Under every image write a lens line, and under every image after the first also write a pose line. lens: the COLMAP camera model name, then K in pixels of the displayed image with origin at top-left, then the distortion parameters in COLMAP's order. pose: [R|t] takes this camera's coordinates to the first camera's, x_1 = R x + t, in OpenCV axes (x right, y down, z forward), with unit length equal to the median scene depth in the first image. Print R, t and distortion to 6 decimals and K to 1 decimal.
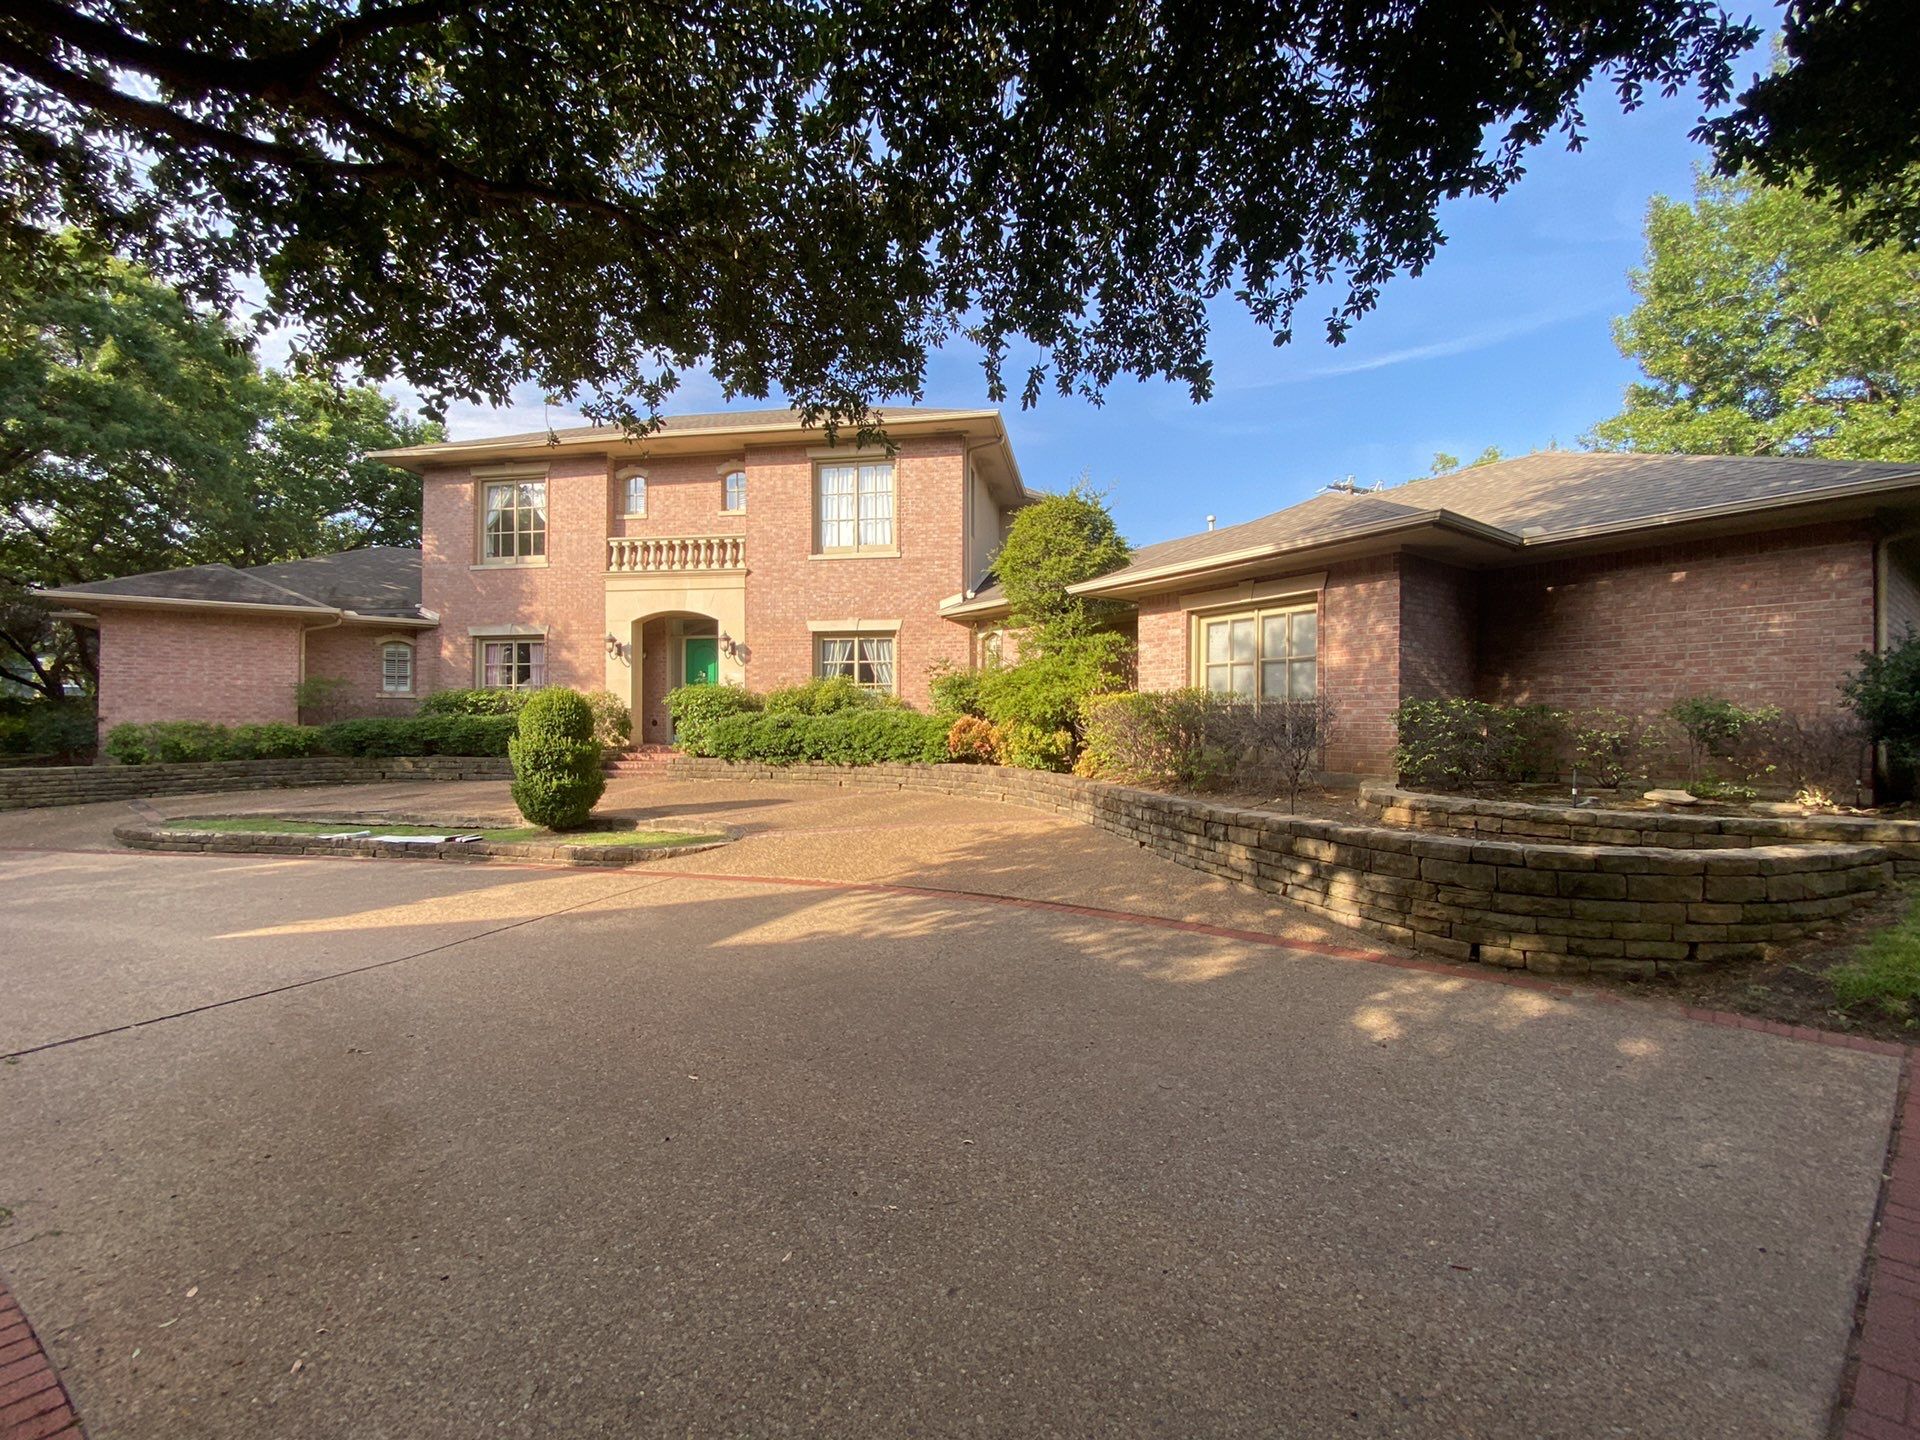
lens RADIAL K [[776.2, 0, 965.7], [0, 776.2, 729.8], [0, 0, 1]] dist [-0.002046, -0.011121]
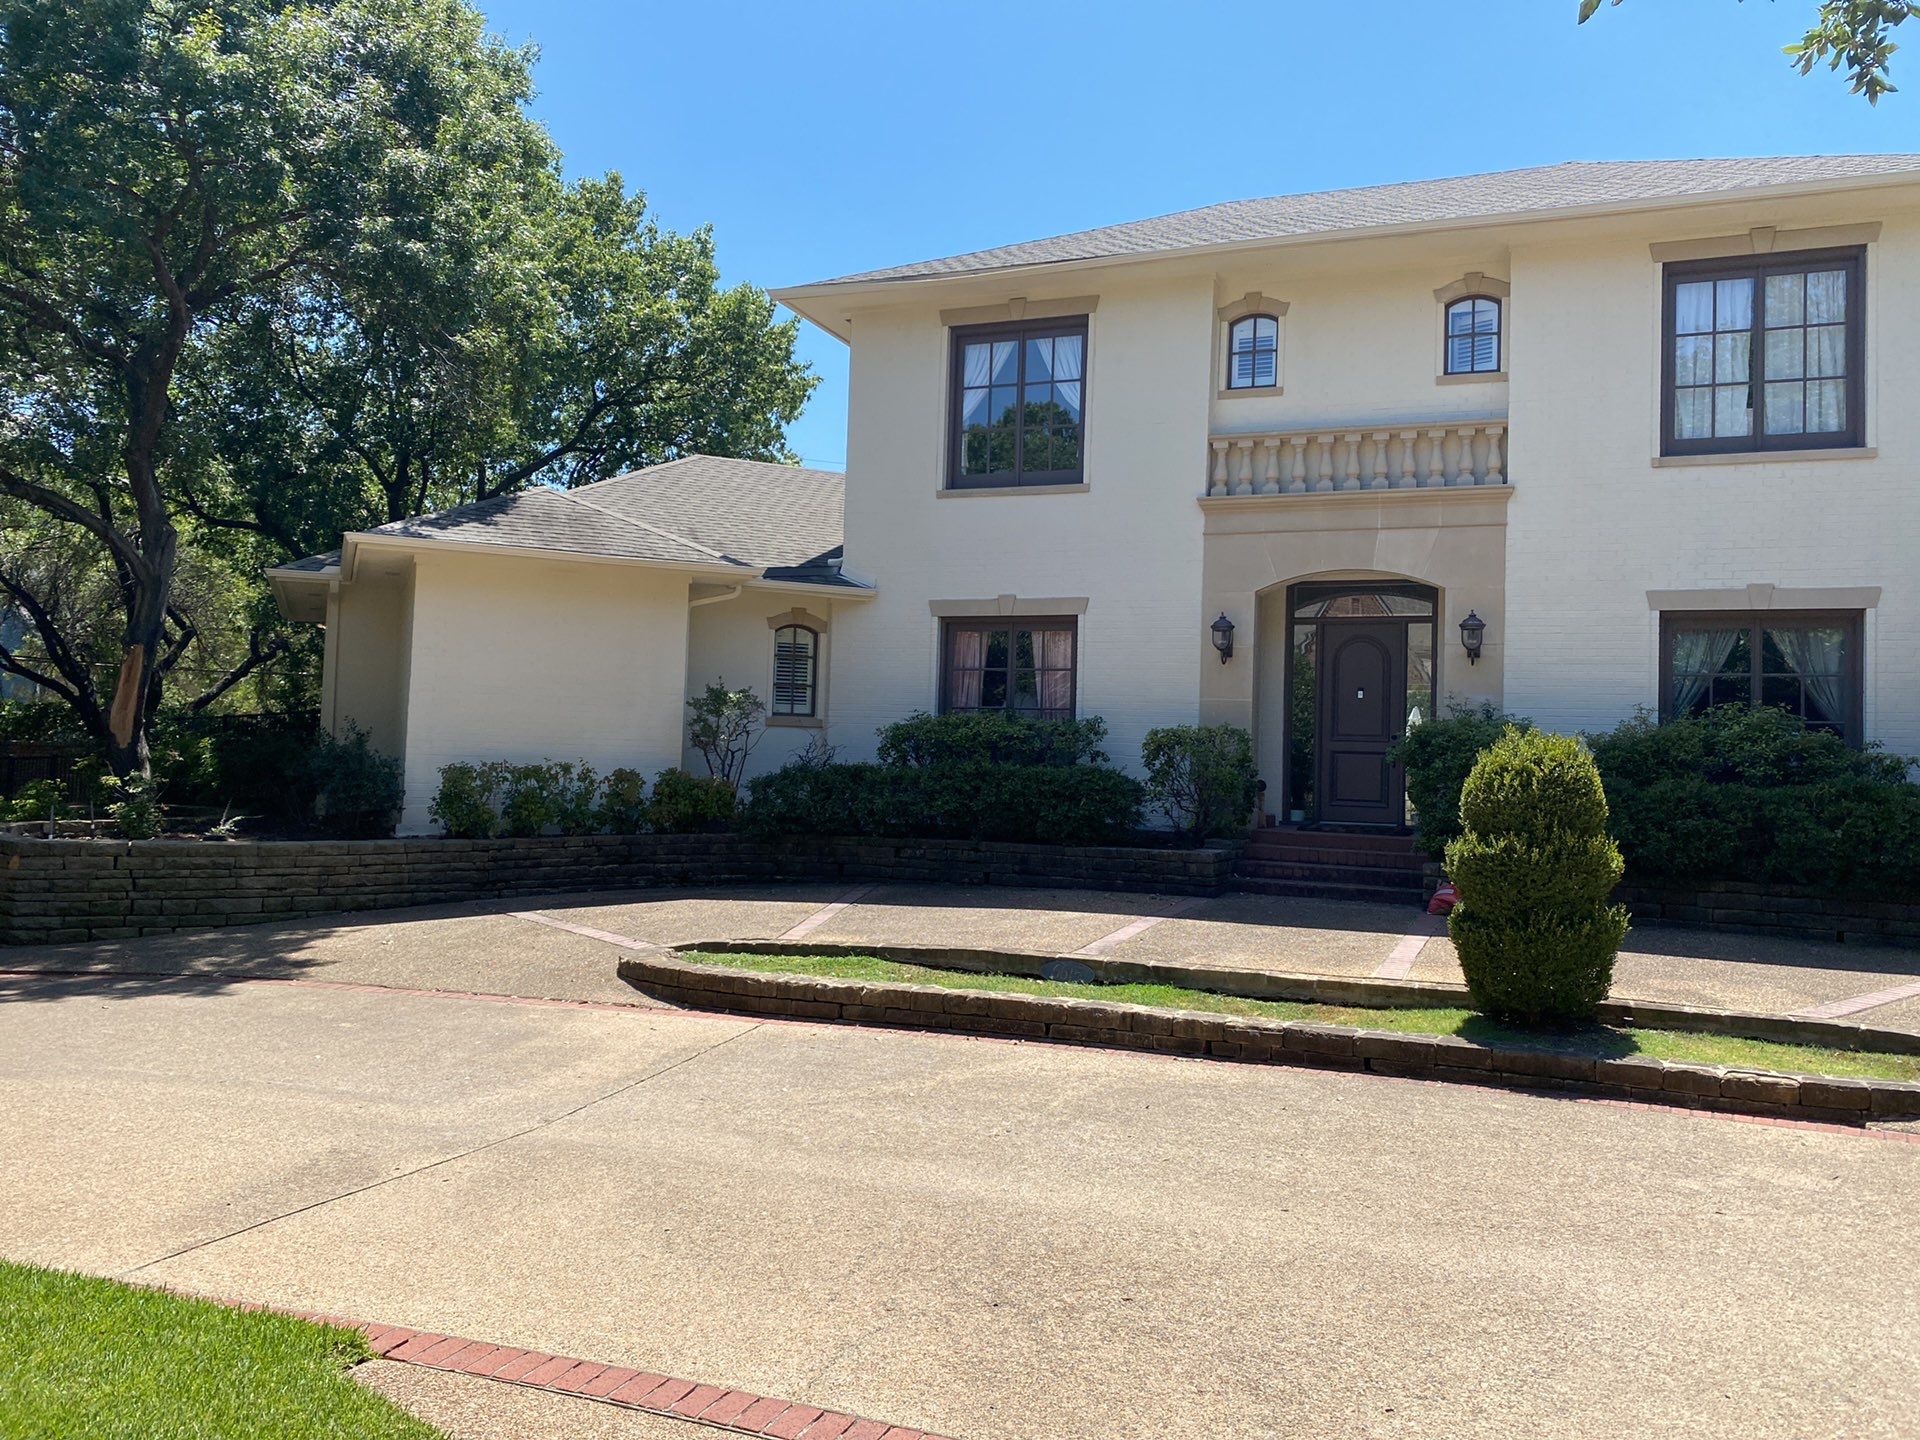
lens RADIAL K [[1467.1, 0, 962.7], [0, 1467.1, 702.0], [0, 0, 1]] dist [0.025744, -0.028200]
pose [[0.975418, 0.016068, -0.219777, -0.420222], [-0.027279, 0.998471, -0.048073, -0.012135], [0.218669, 0.052887, 0.974365, -0.004791]]
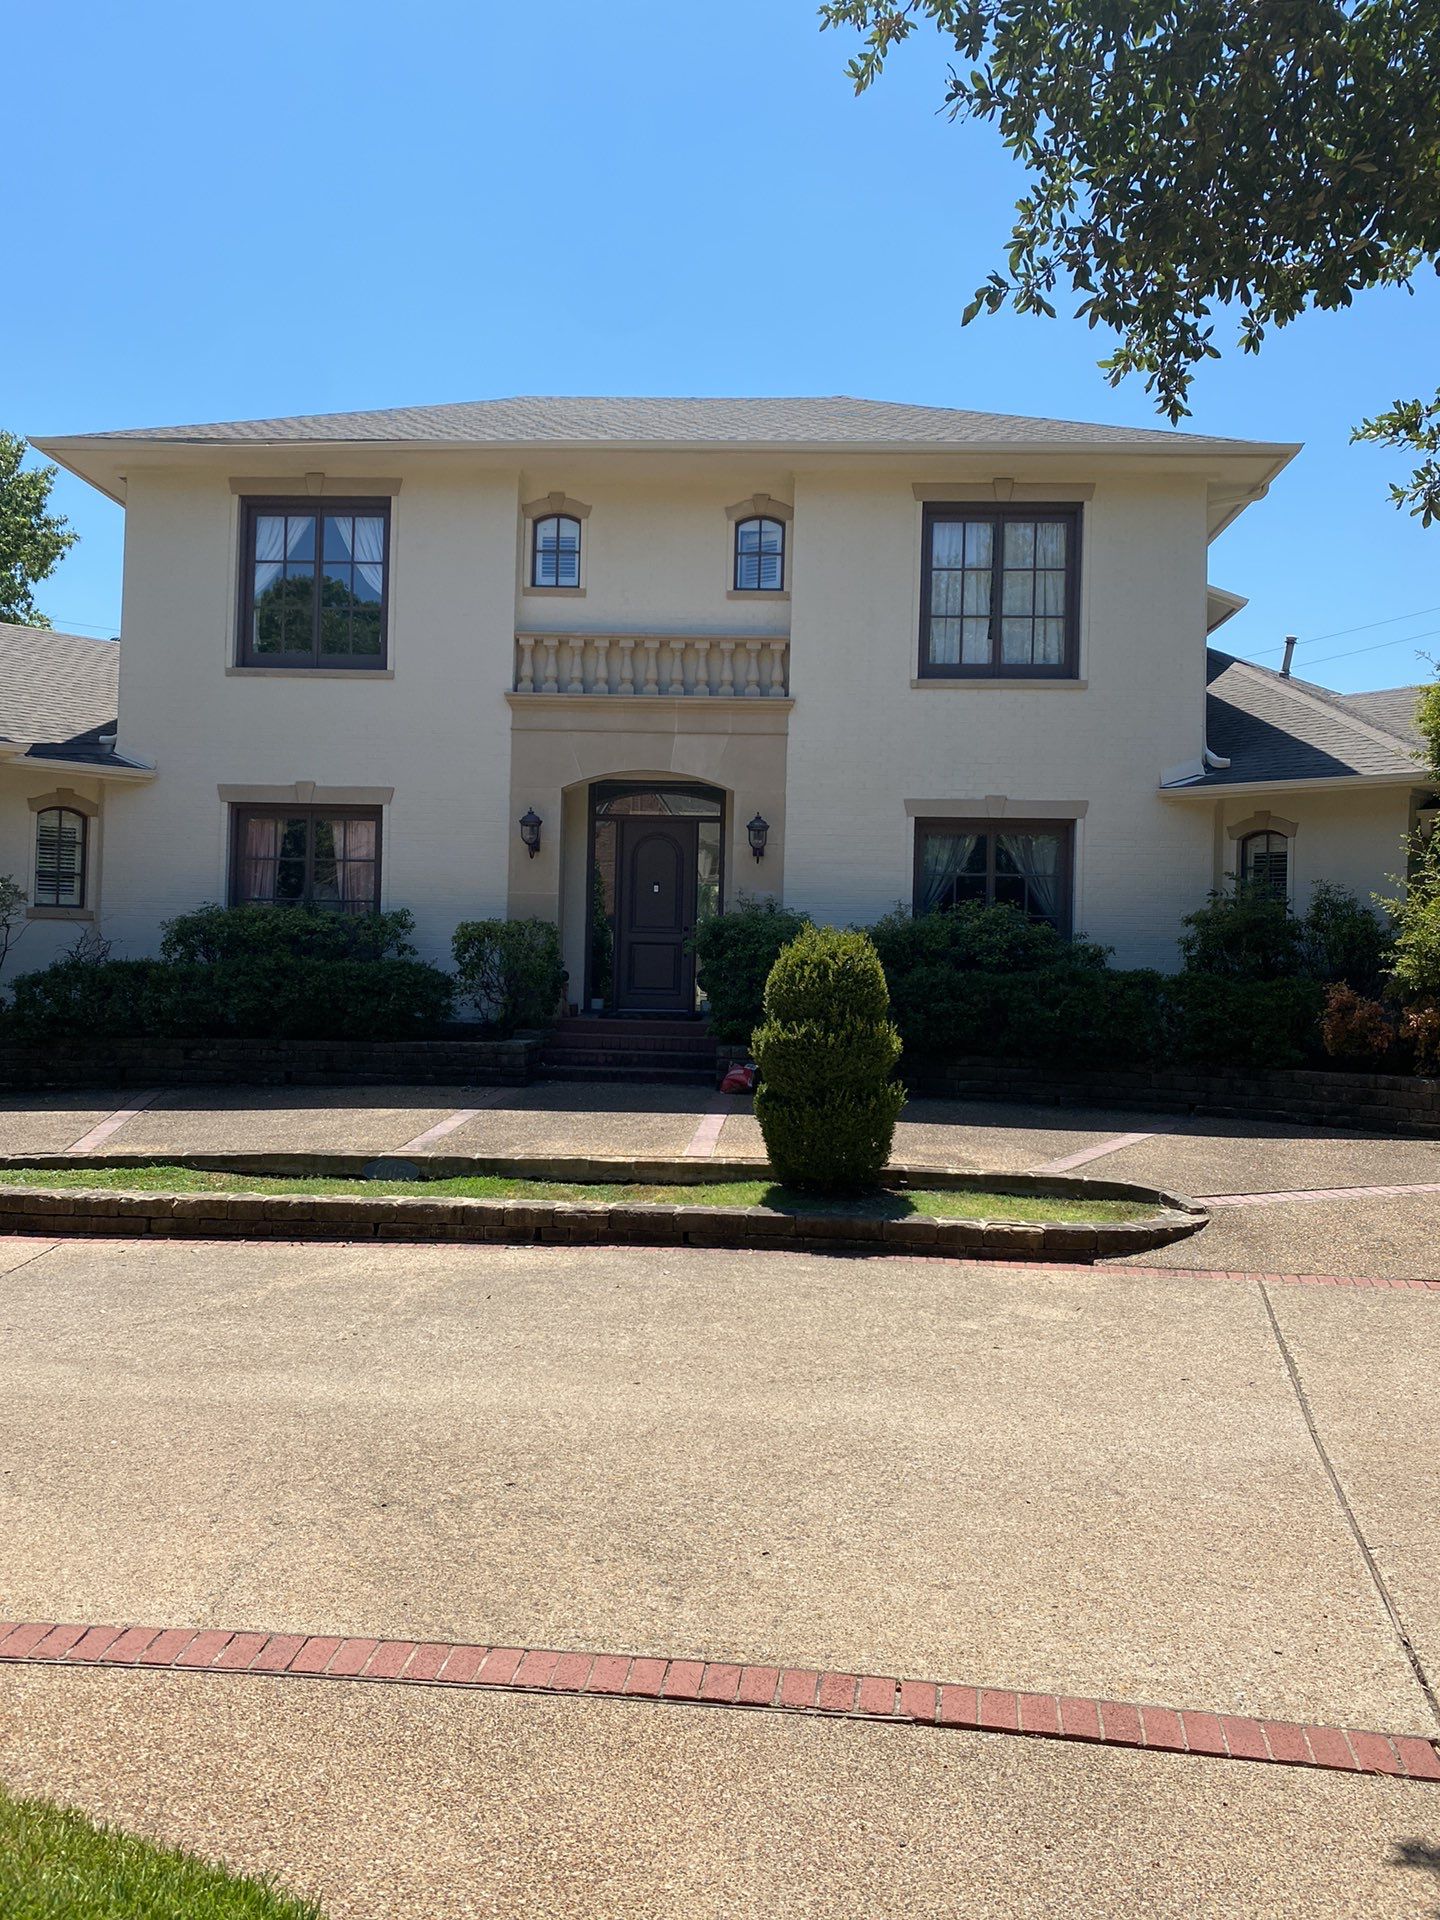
lens RADIAL K [[1467.1, 0, 713.4], [0, 1467.1, 933.0], [0, 0, 1]] dist [0.025744, -0.028200]
pose [[0.994260, 0.020543, 0.105000, -0.445723], [-0.018045, 0.999532, -0.024689, -0.016211], [-0.105458, 0.022653, 0.994166, -0.017296]]
